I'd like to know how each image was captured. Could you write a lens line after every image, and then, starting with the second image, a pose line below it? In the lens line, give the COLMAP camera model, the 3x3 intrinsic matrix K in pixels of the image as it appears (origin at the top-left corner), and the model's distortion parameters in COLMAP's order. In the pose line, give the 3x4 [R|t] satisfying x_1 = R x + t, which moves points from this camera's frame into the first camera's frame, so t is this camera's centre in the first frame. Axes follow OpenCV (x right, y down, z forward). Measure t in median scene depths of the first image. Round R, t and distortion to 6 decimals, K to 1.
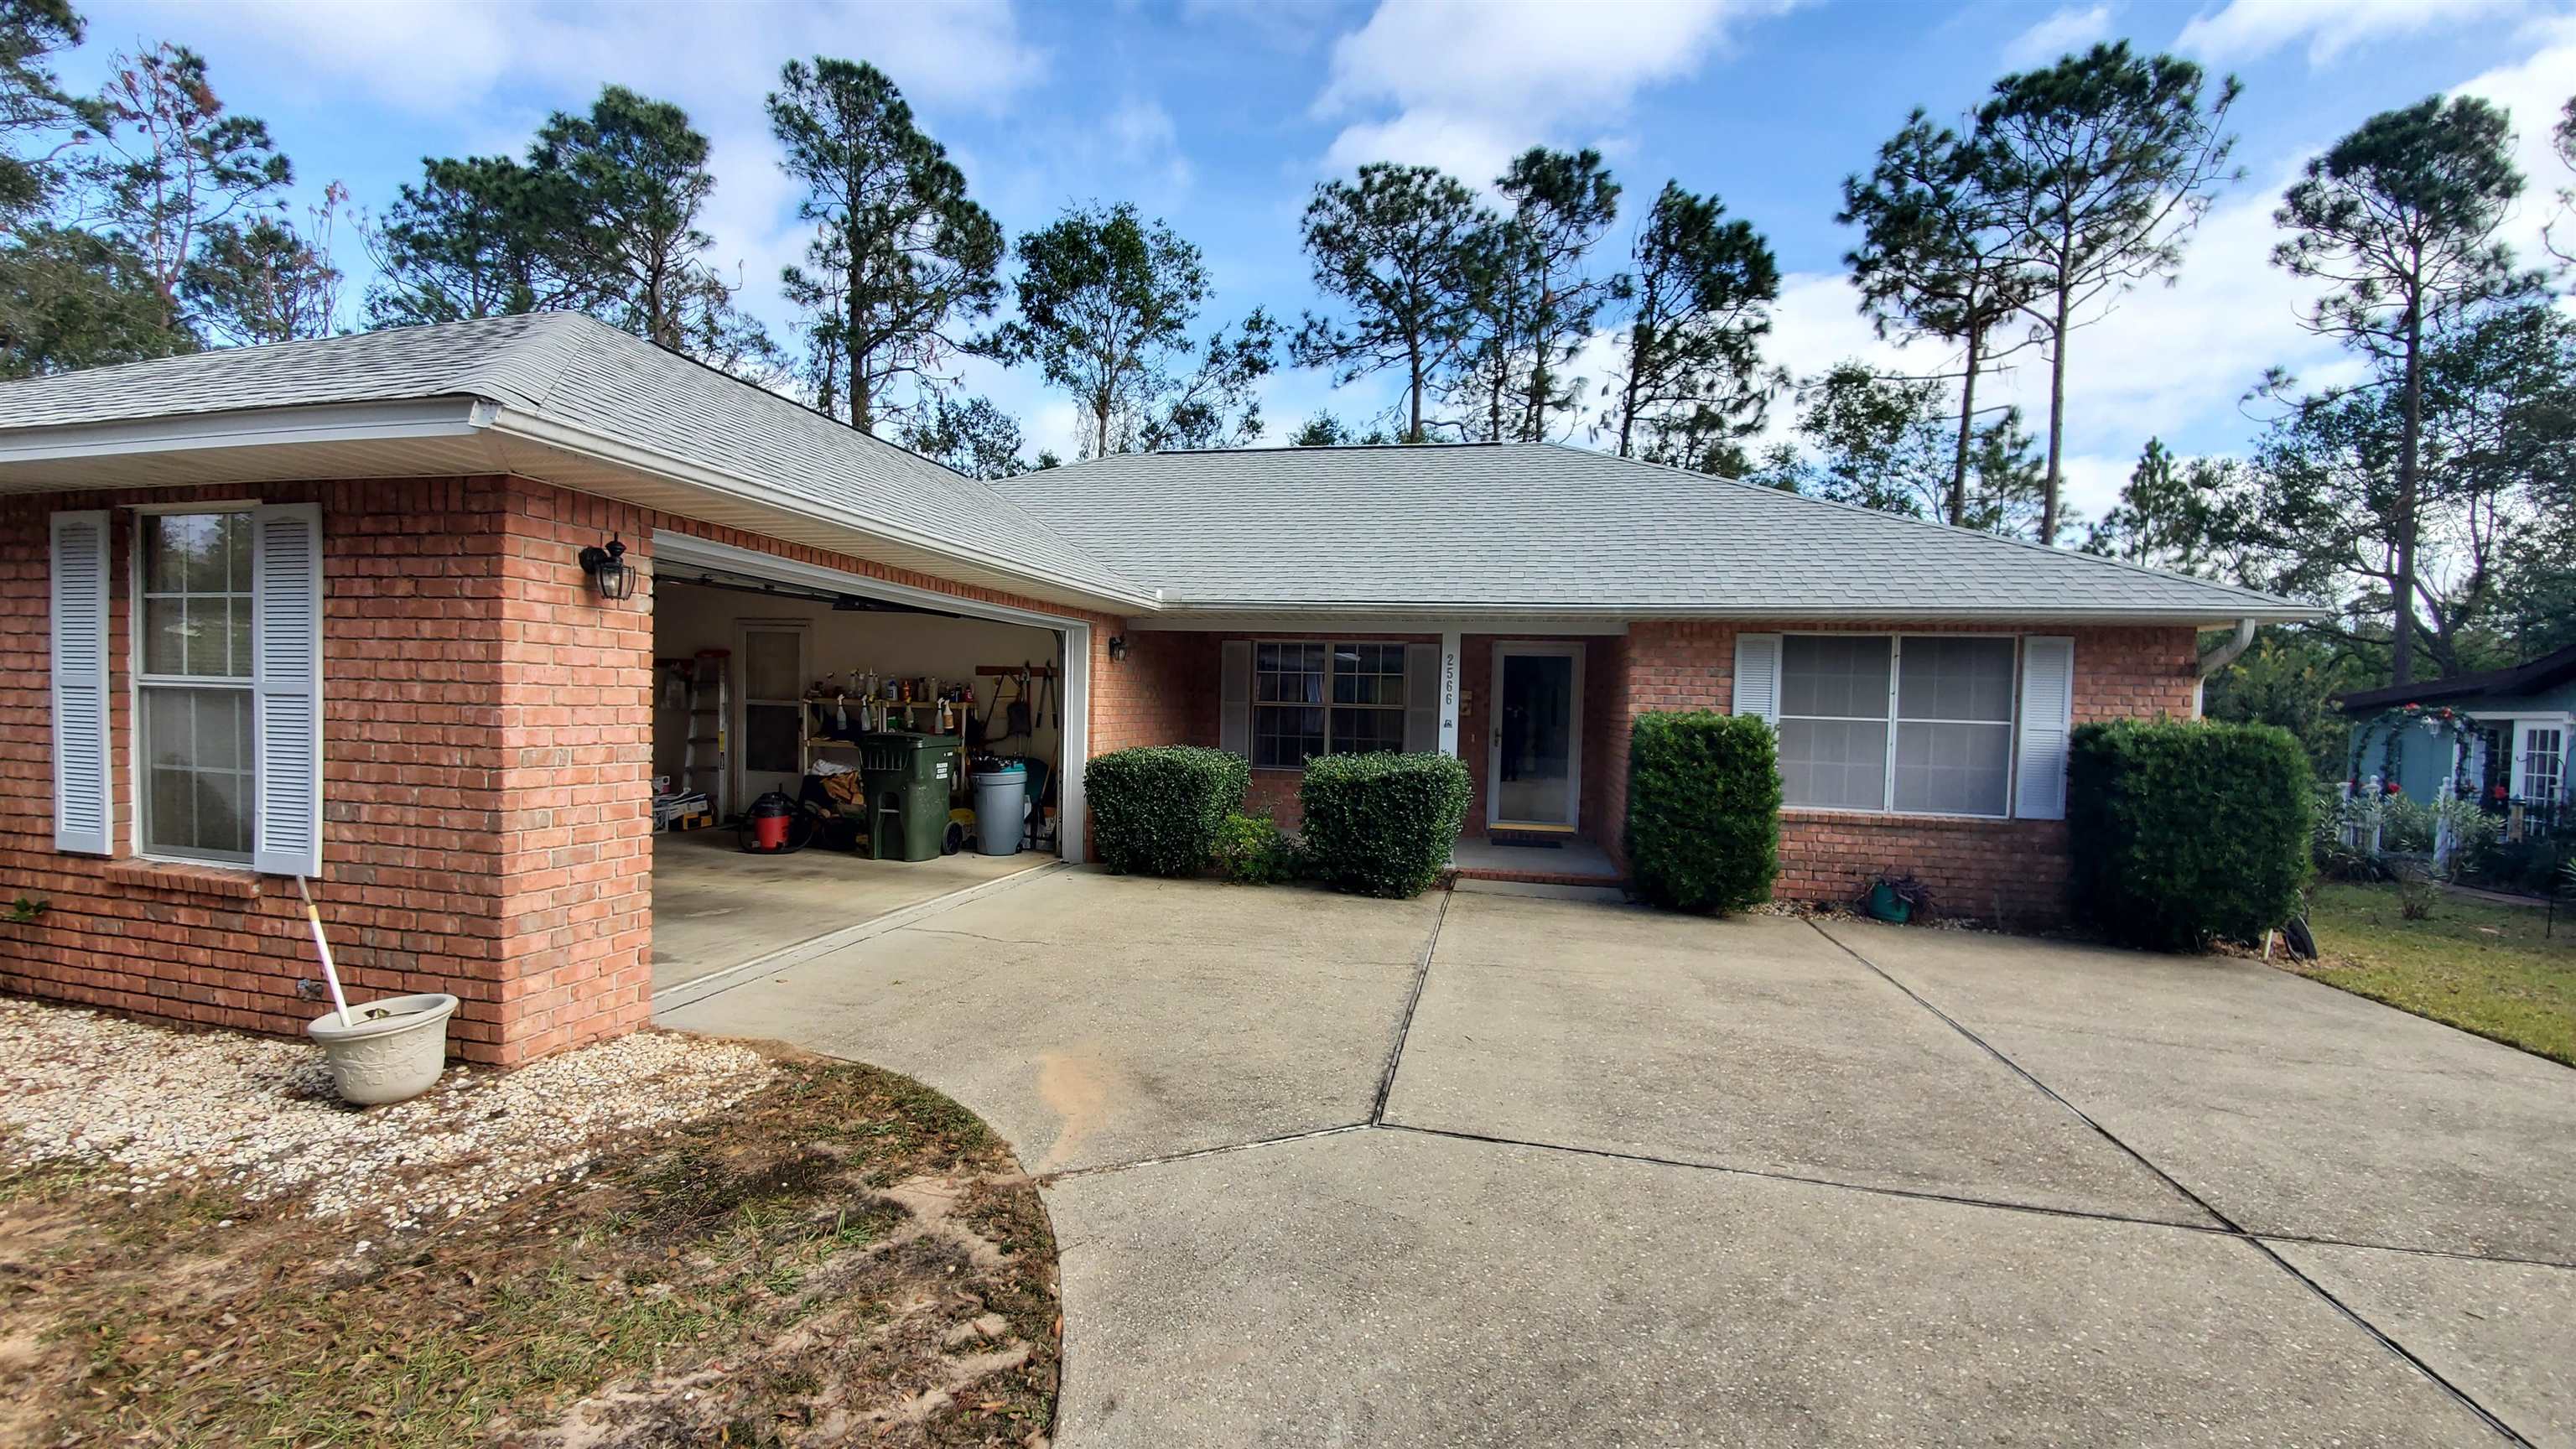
lens RADIAL K [[1030.1, 0, 1280.6], [0, 1030.1, 749.4], [0, 0, 1]] dist [0.003629, -0.012575]
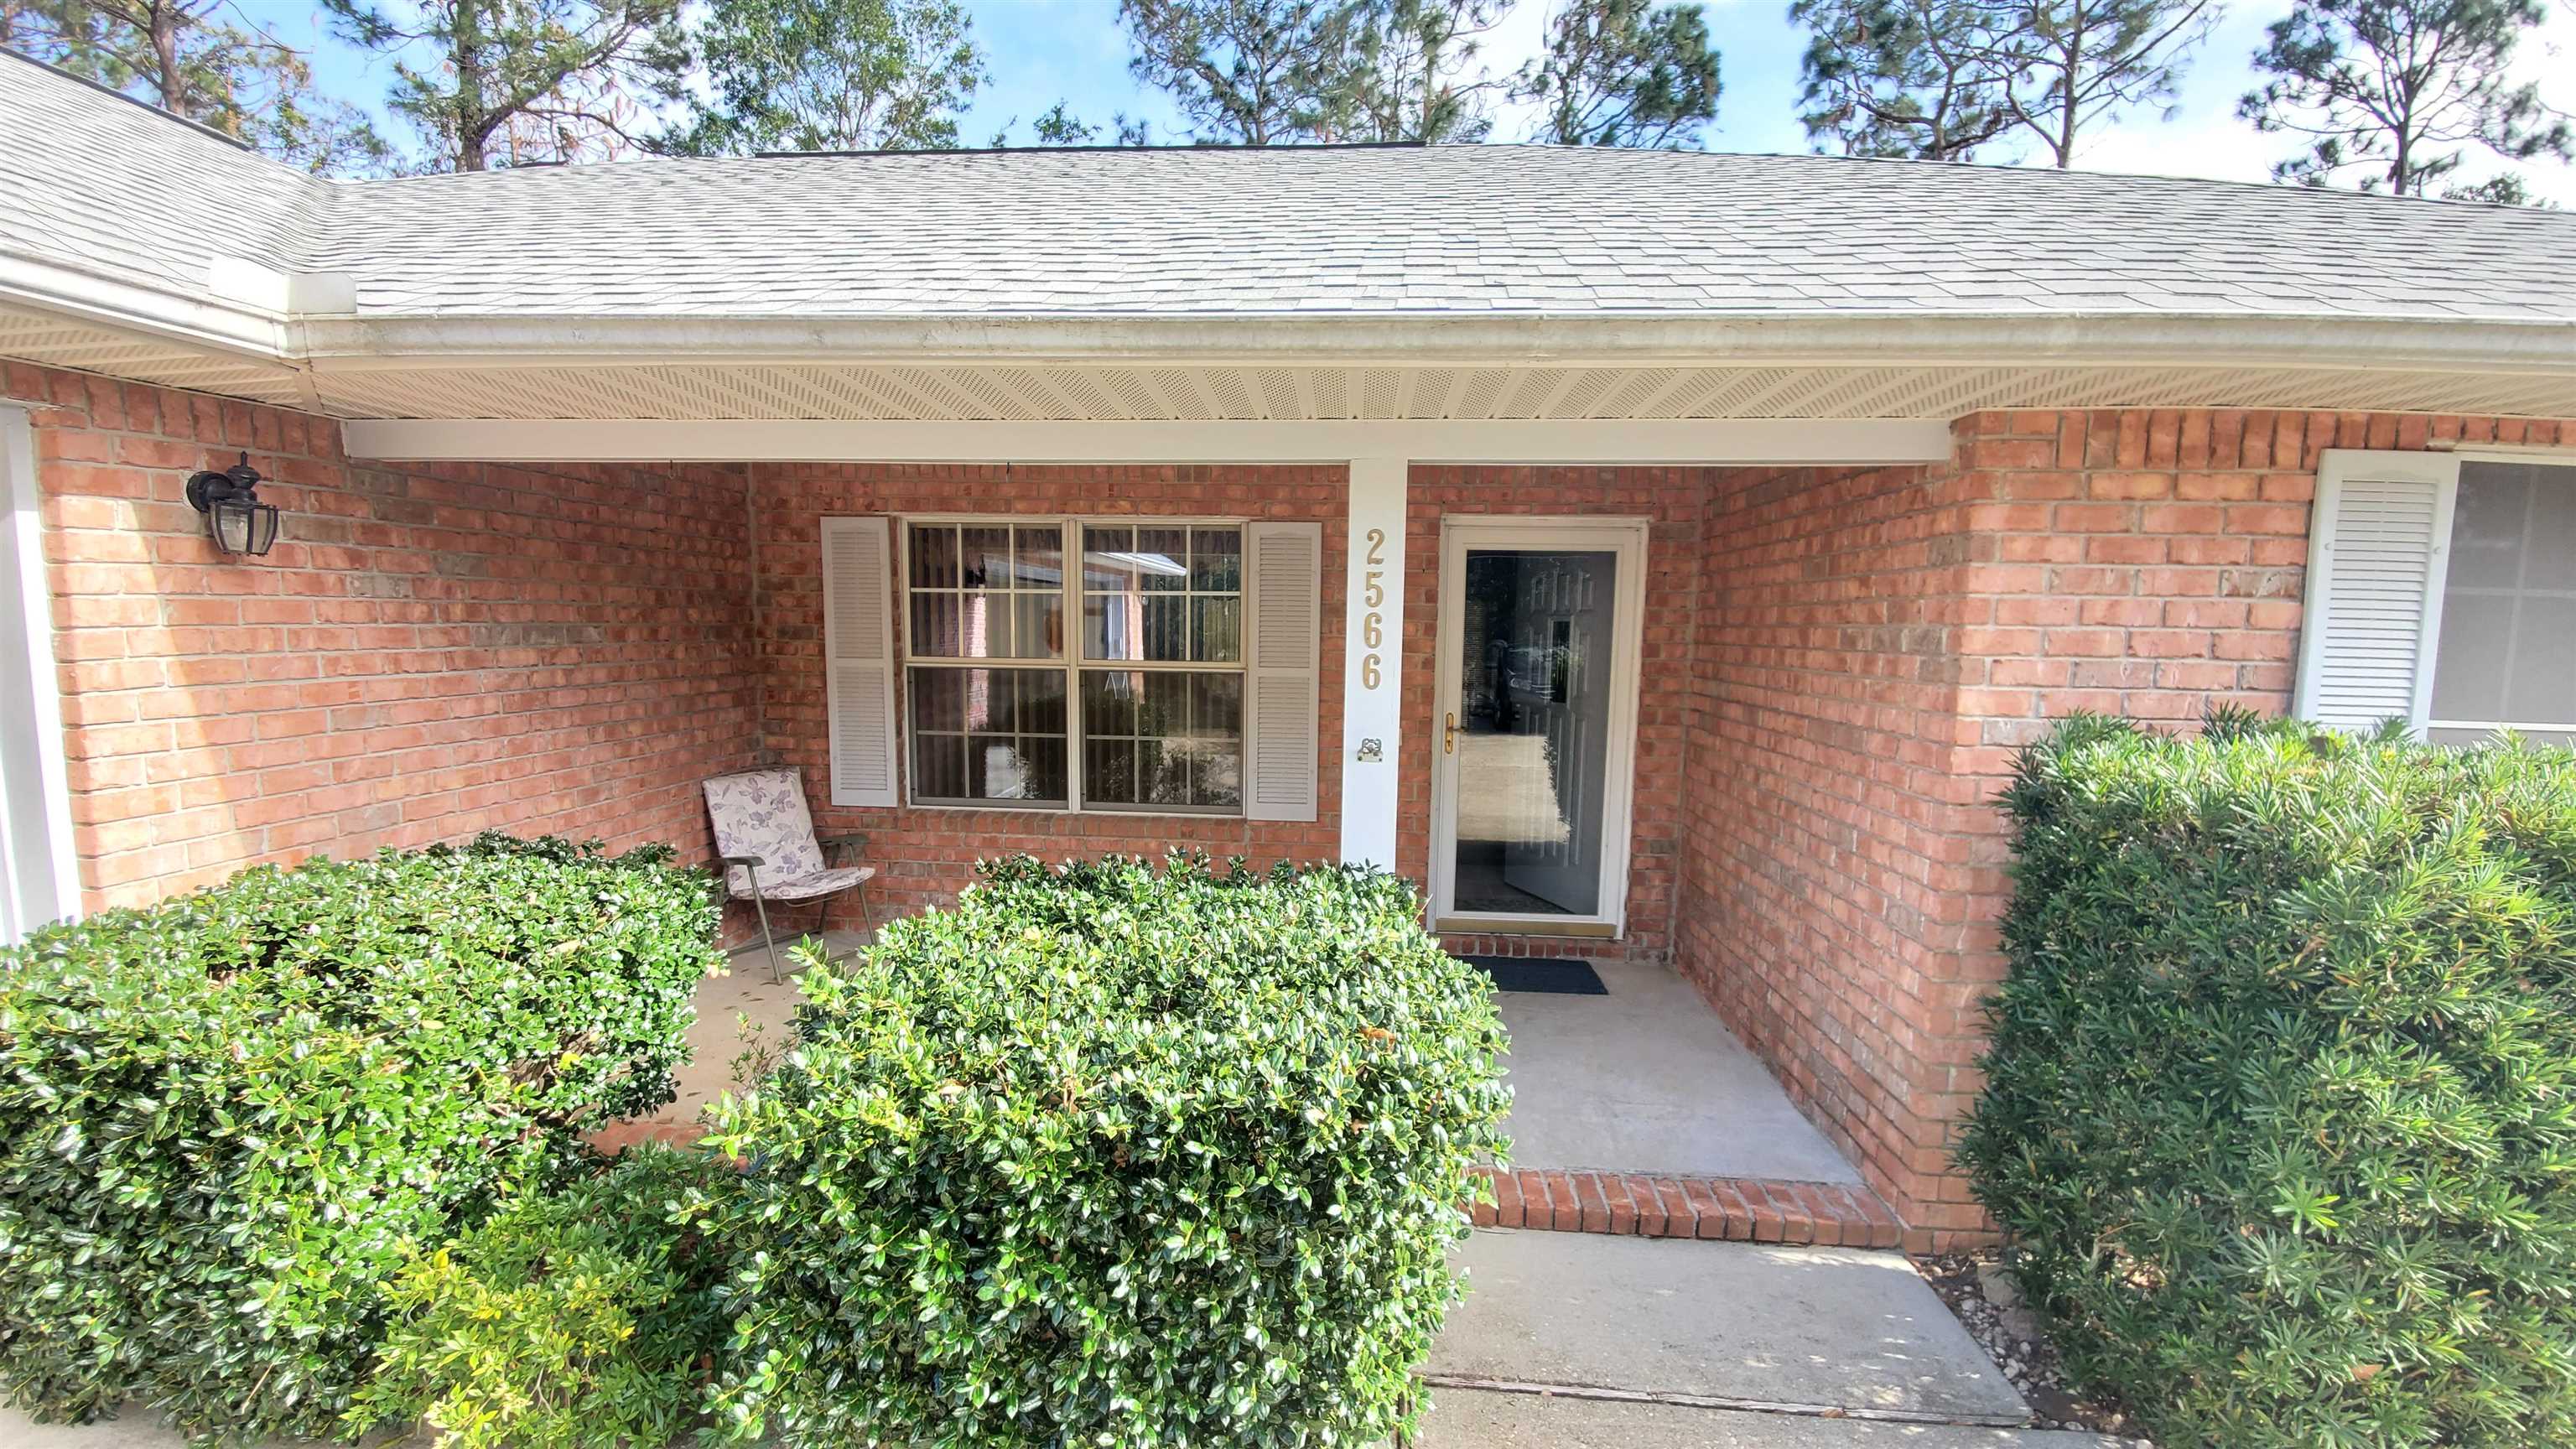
lens RADIAL K [[1030.1, 0, 1295.9], [0, 1030.1, 739.5], [0, 0, 1]] dist [0.003629, -0.012575]
pose [[0.988498, -0.028010, 0.148619, 0.112816], [0.017869, 0.997447, 0.069136, -0.062176], [-0.150176, -0.065685, 0.986475, 0.843871]]
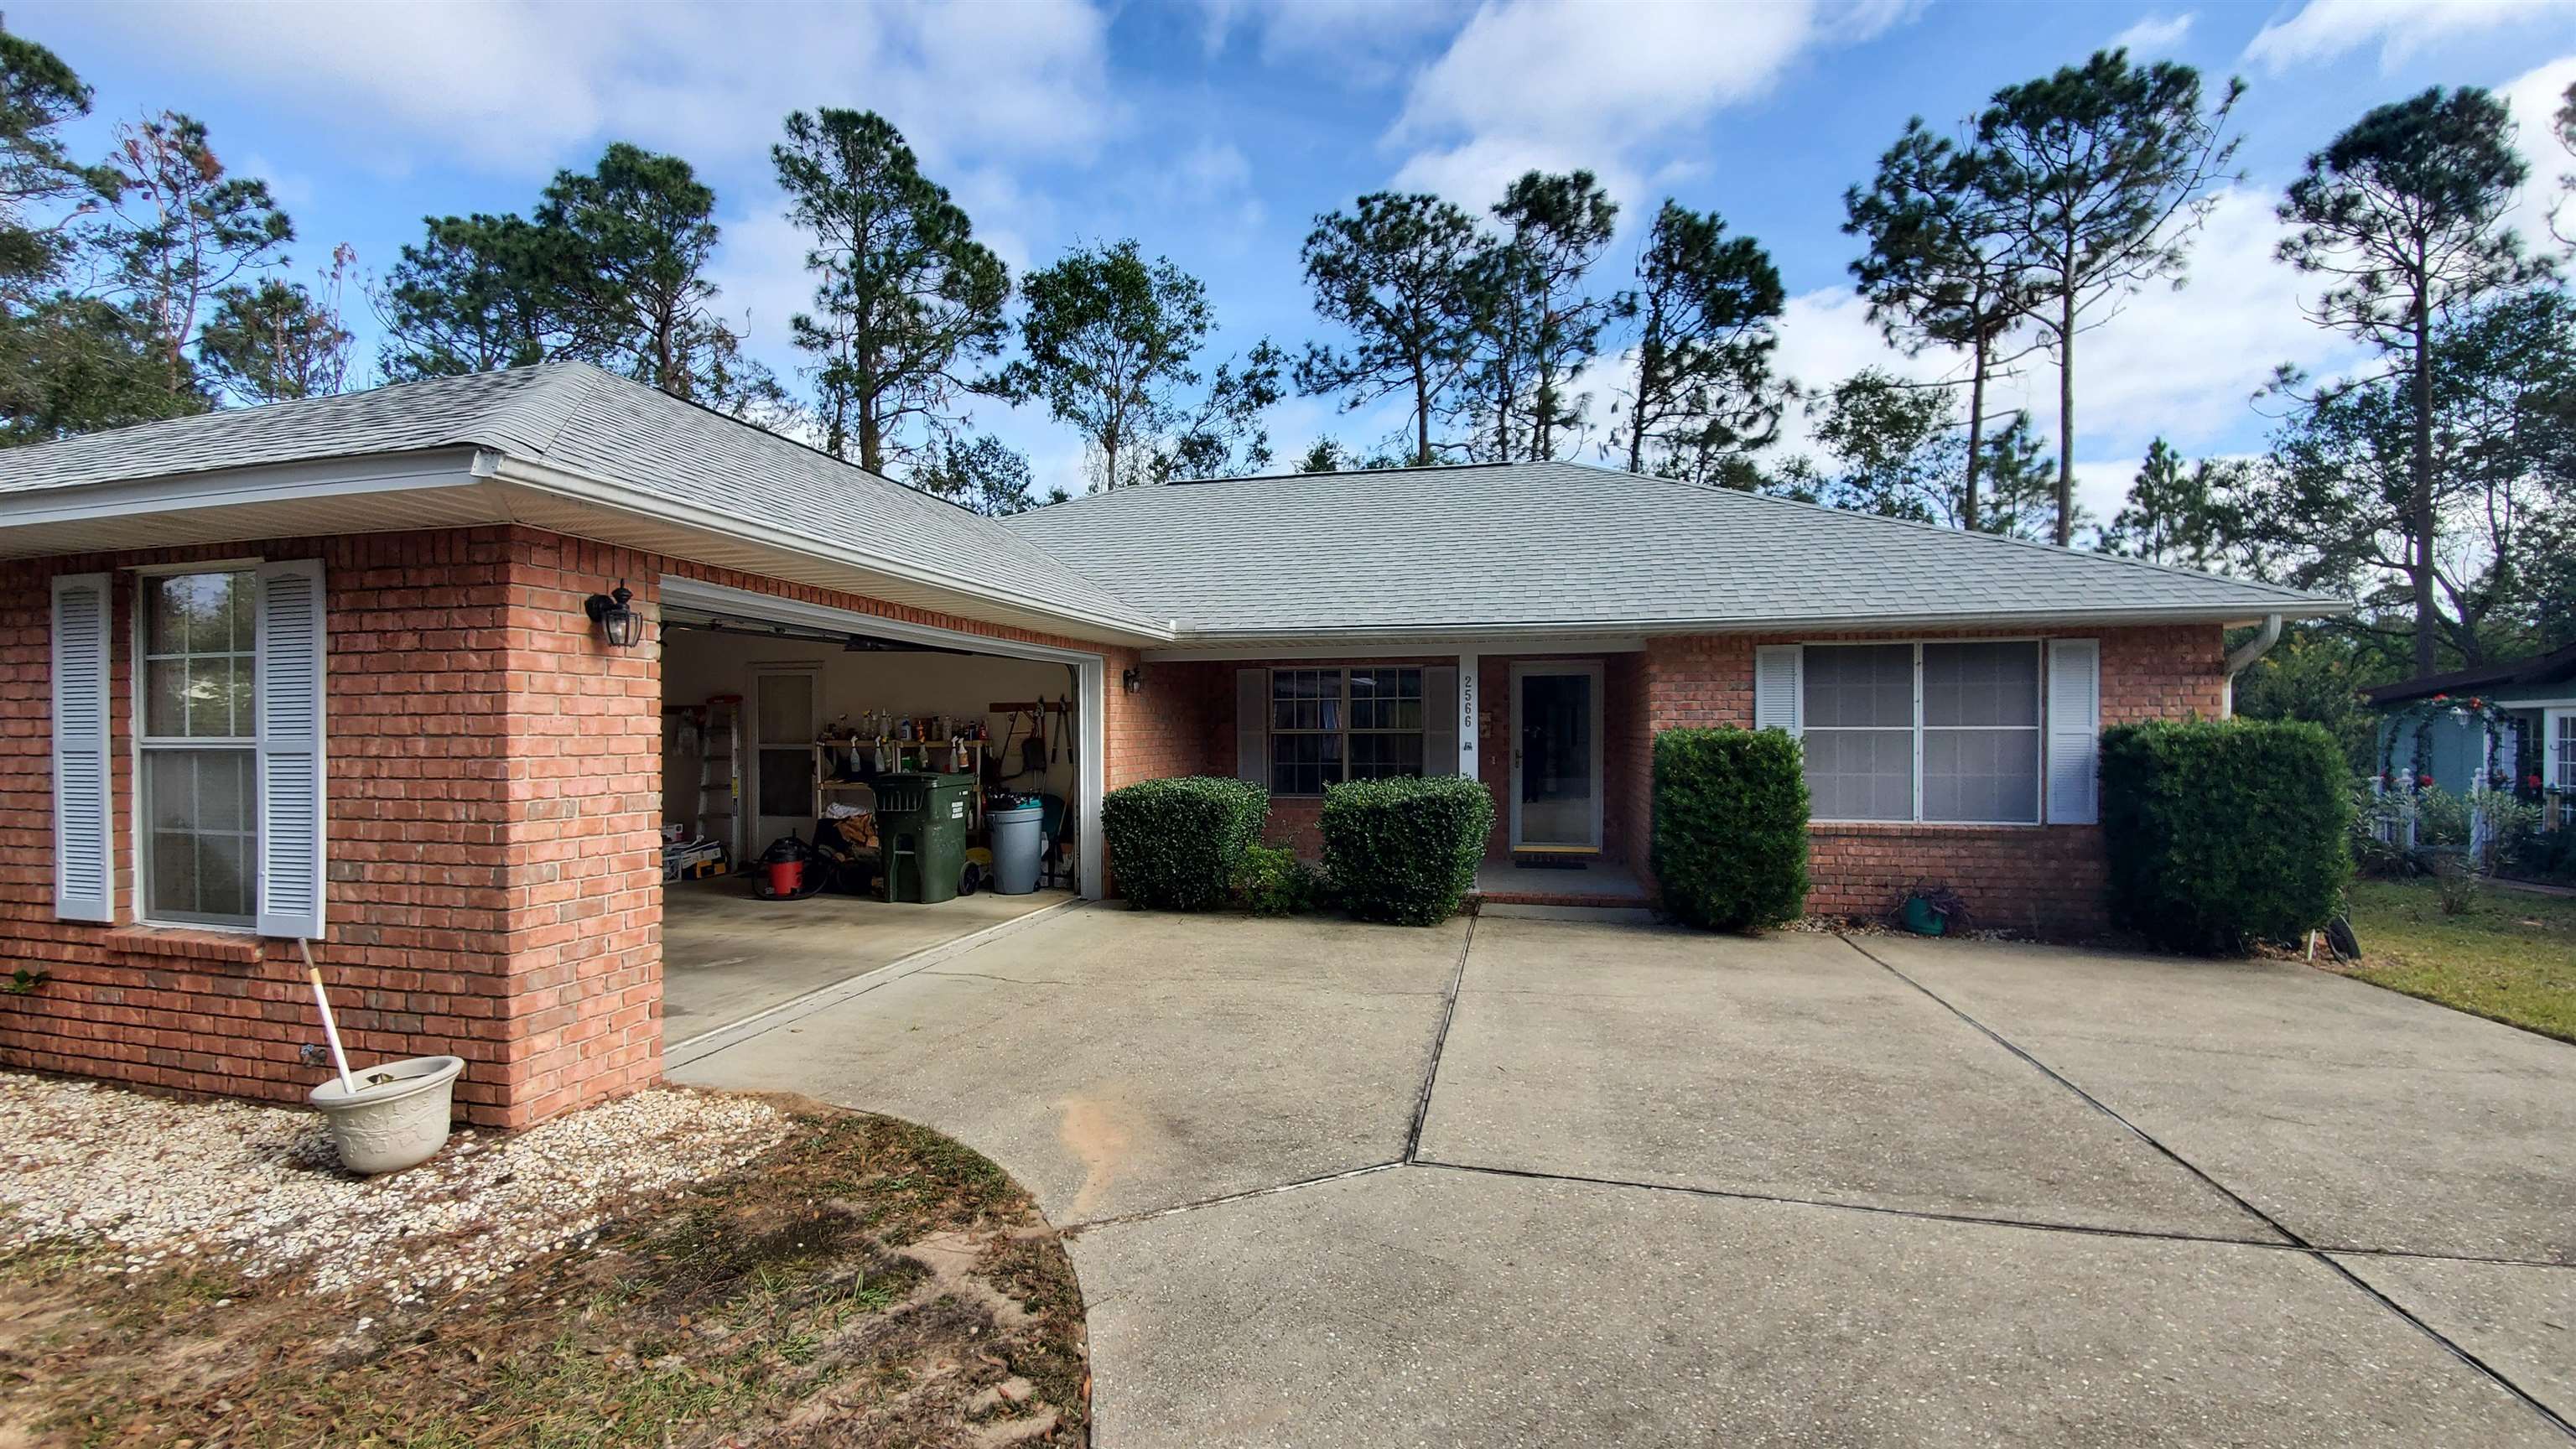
lens RADIAL K [[1030.1, 0, 1290.2], [0, 1030.1, 758.0], [0, 0, 1]] dist [0.003629, -0.012575]
pose [[0.999493, -0.030883, -0.007708, -0.000259], [0.030735, 0.999353, -0.018671, -0.000768], [0.008280, 0.018424, 0.999796, 0.011731]]
